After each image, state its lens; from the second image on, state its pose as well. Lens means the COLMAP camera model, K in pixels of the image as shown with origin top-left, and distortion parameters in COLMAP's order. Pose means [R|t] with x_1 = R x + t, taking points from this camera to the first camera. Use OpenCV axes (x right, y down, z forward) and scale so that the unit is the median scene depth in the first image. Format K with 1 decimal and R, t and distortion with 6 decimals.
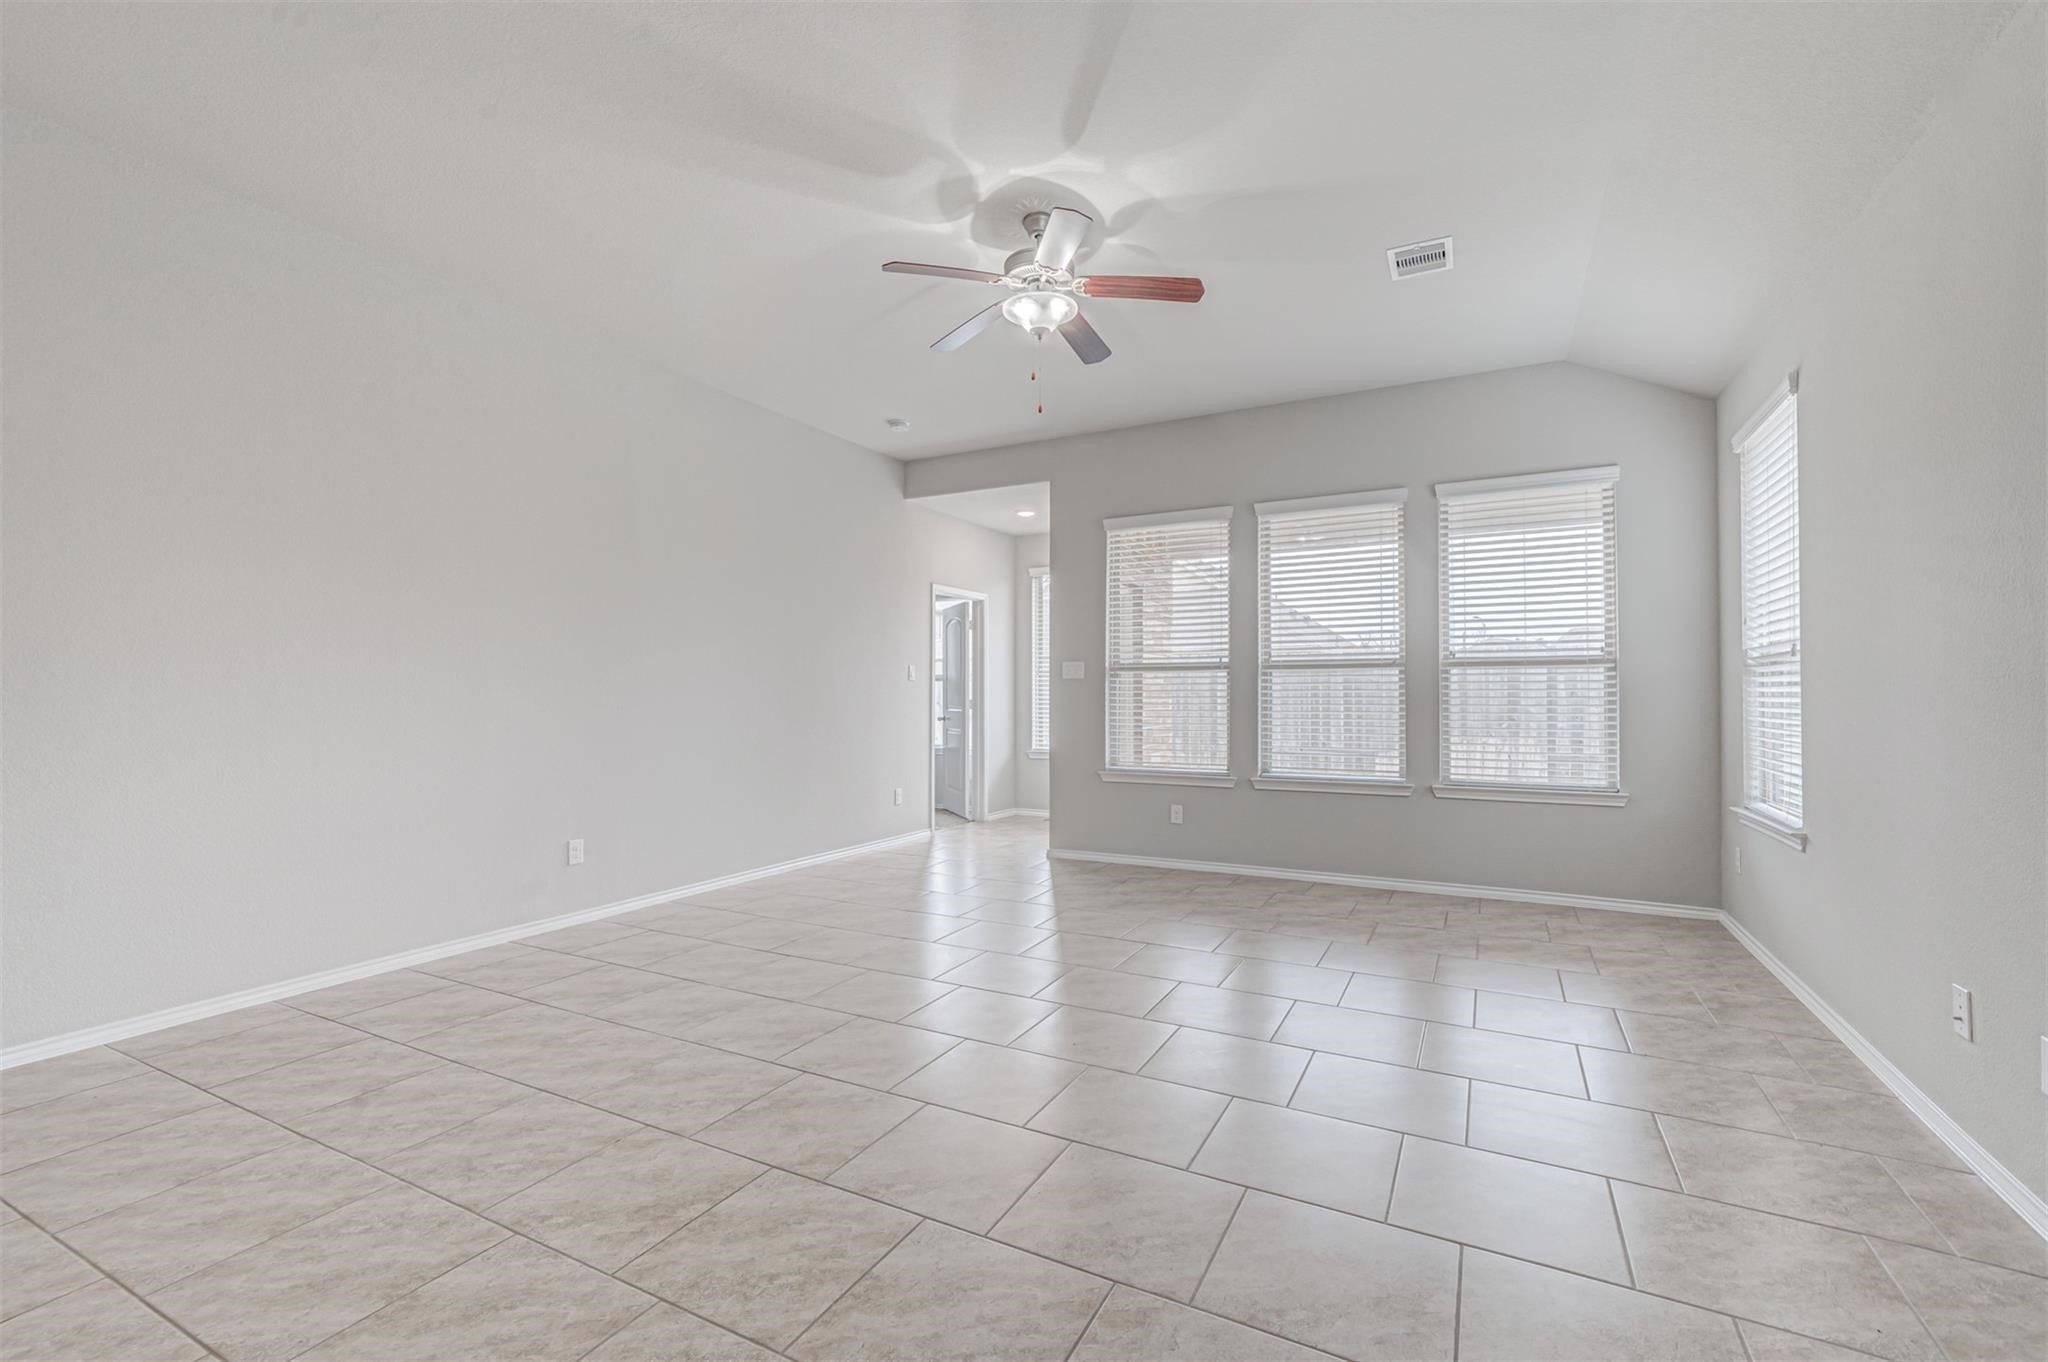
lens RADIAL K [[879.3, 0, 1009.3], [0, 879.3, 696.7], [0, 0, 1]] dist [0.006428, -0.000760]
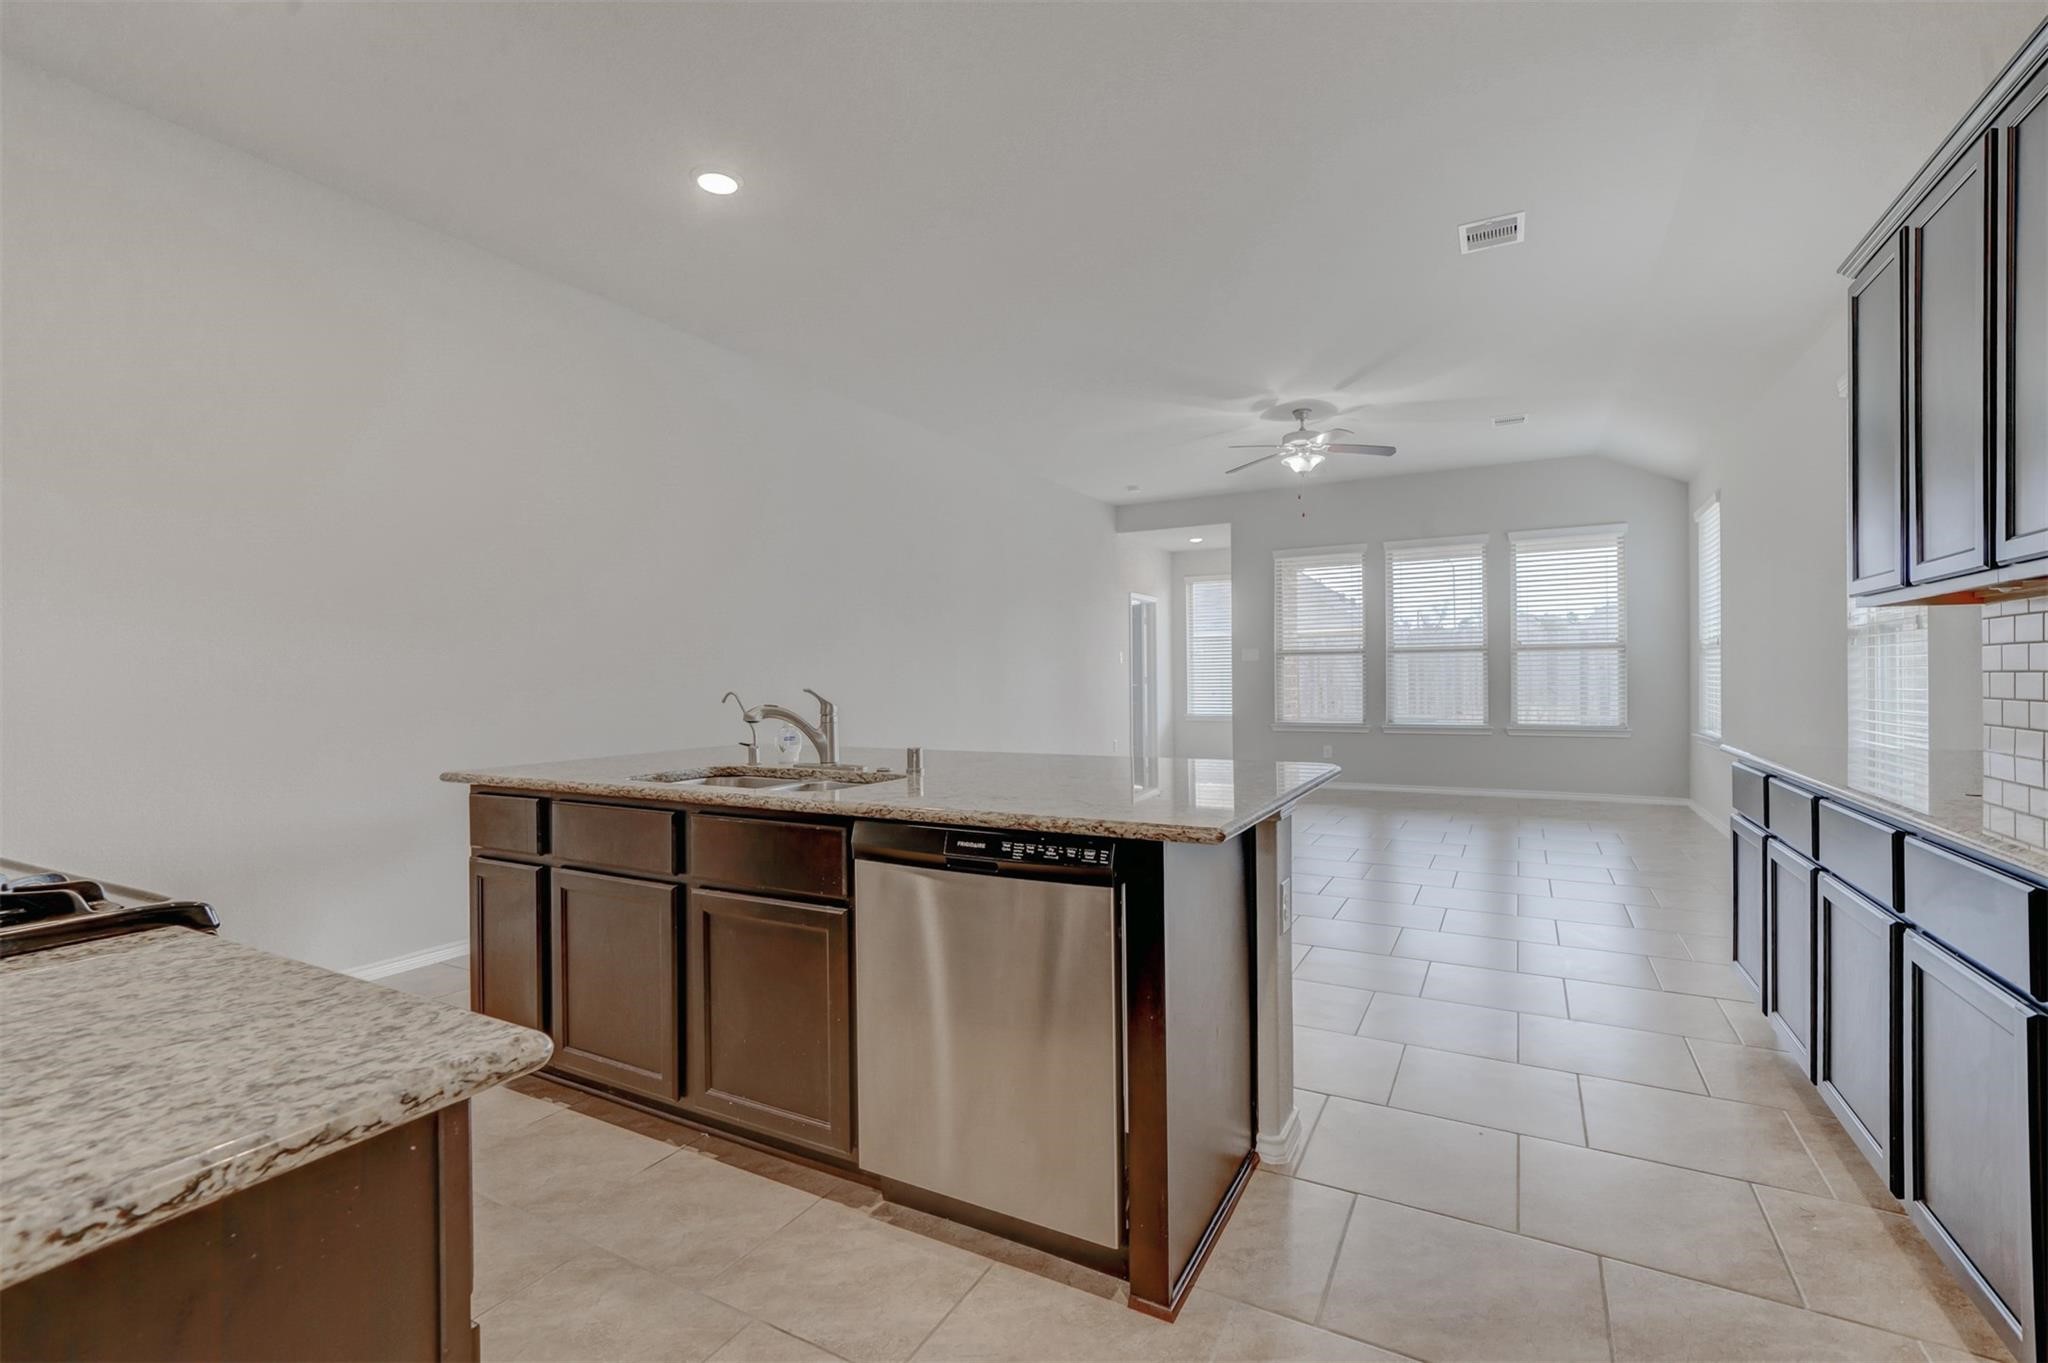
lens RADIAL K [[879.3, 0, 1020.1], [0, 879.3, 694.1], [0, 0, 1]] dist [0.006428, -0.000760]
pose [[0.999858, -0.011131, -0.012674, -0.336582], [0.011383, 0.999736, 0.019978, 0.001714], [0.012448, -0.020119, 0.999720, -0.531932]]
